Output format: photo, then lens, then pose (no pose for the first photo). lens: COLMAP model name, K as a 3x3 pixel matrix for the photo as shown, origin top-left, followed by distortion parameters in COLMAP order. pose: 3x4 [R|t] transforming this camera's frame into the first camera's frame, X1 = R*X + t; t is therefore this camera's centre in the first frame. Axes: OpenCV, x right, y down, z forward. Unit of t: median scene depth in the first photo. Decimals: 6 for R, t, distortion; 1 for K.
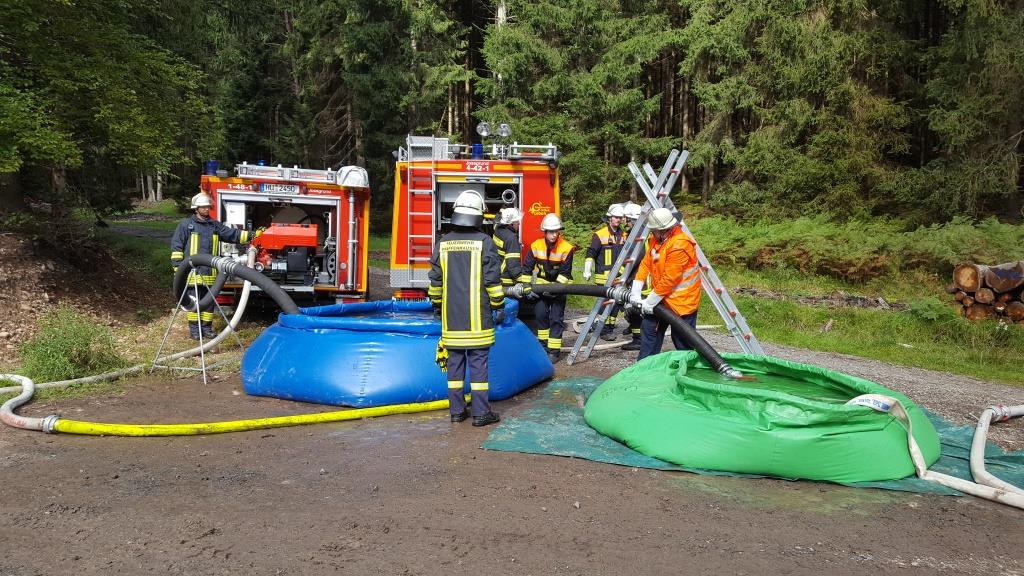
lens RADIAL K [[758.5, 0, 486.6], [0, 758.5, 311.6], [0, 0, 1]] dist [0.113569, -0.153353]
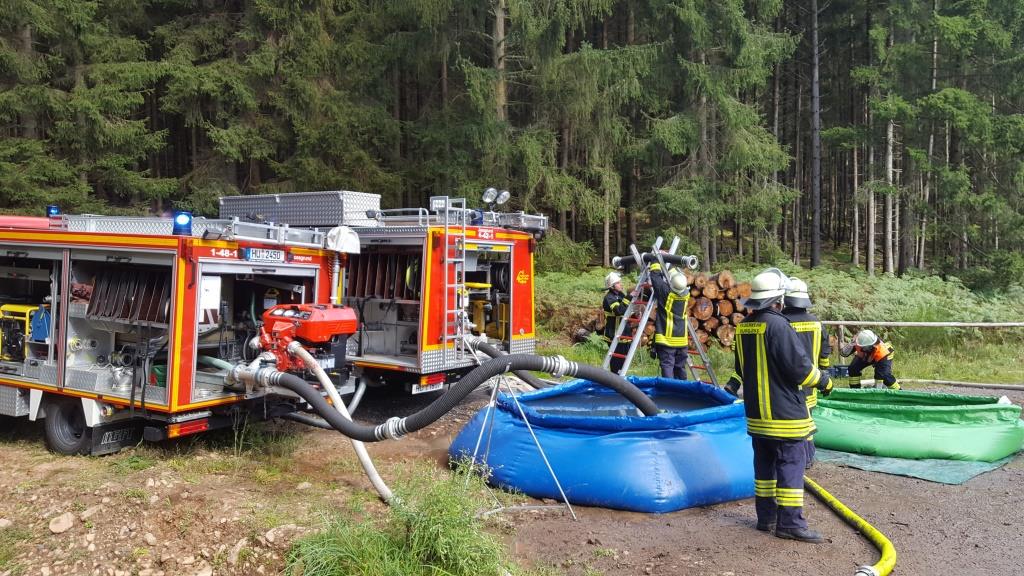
lens RADIAL K [[758.5, 0, 486.6], [0, 758.5, 311.6], [0, 0, 1]] dist [0.113569, -0.153353]
pose [[0.566799, -0.060641, 0.821621, -0.732539], [0.096581, 0.995302, 0.006833, -0.093684], [-0.818175, 0.075480, 0.569993, 0.435767]]
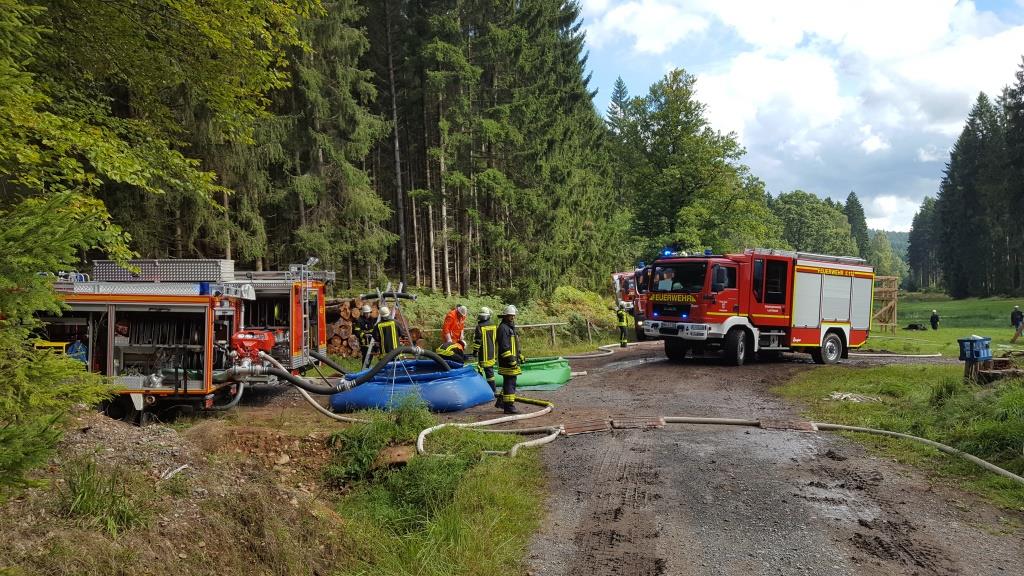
lens RADIAL K [[758.5, 0, 486.6], [0, 758.5, 311.6], [0, 0, 1]] dist [0.113569, -0.153353]
pose [[0.034353, -0.051358, 0.998089, -1.456447], [0.131738, 0.990197, 0.046417, -0.148940], [-0.990689, 0.129892, 0.040782, 0.539944]]
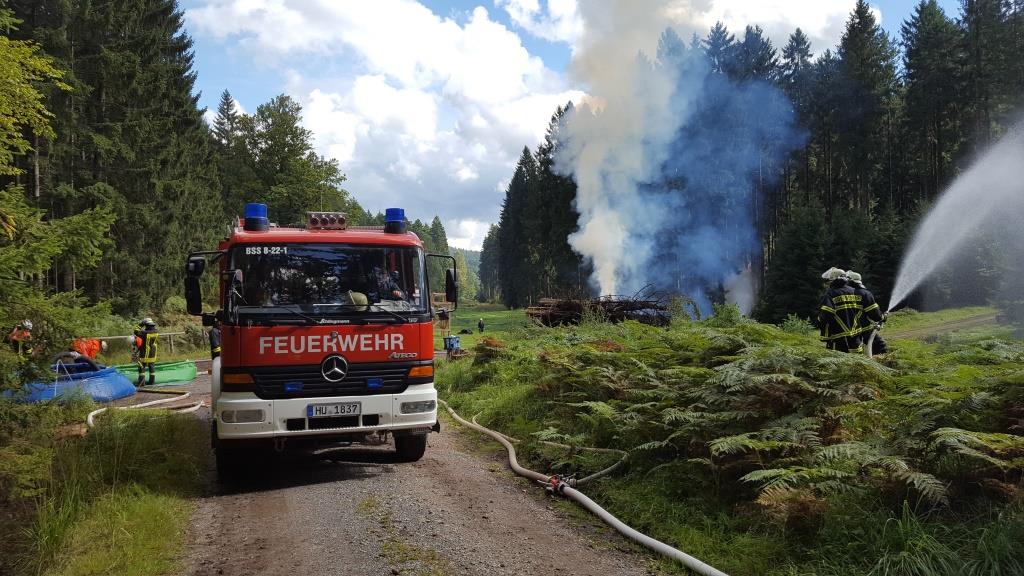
lens RADIAL K [[761.3, 0, 486.6], [0, 761.3, 292.3], [0, 0, 1]] dist [0.101905, -0.141960]
pose [[-0.450245, -0.018096, 0.892722, -2.044230], [0.096481, 0.992955, 0.068788, -0.200347], [-0.887677, 0.117102, -0.445327, 0.656830]]
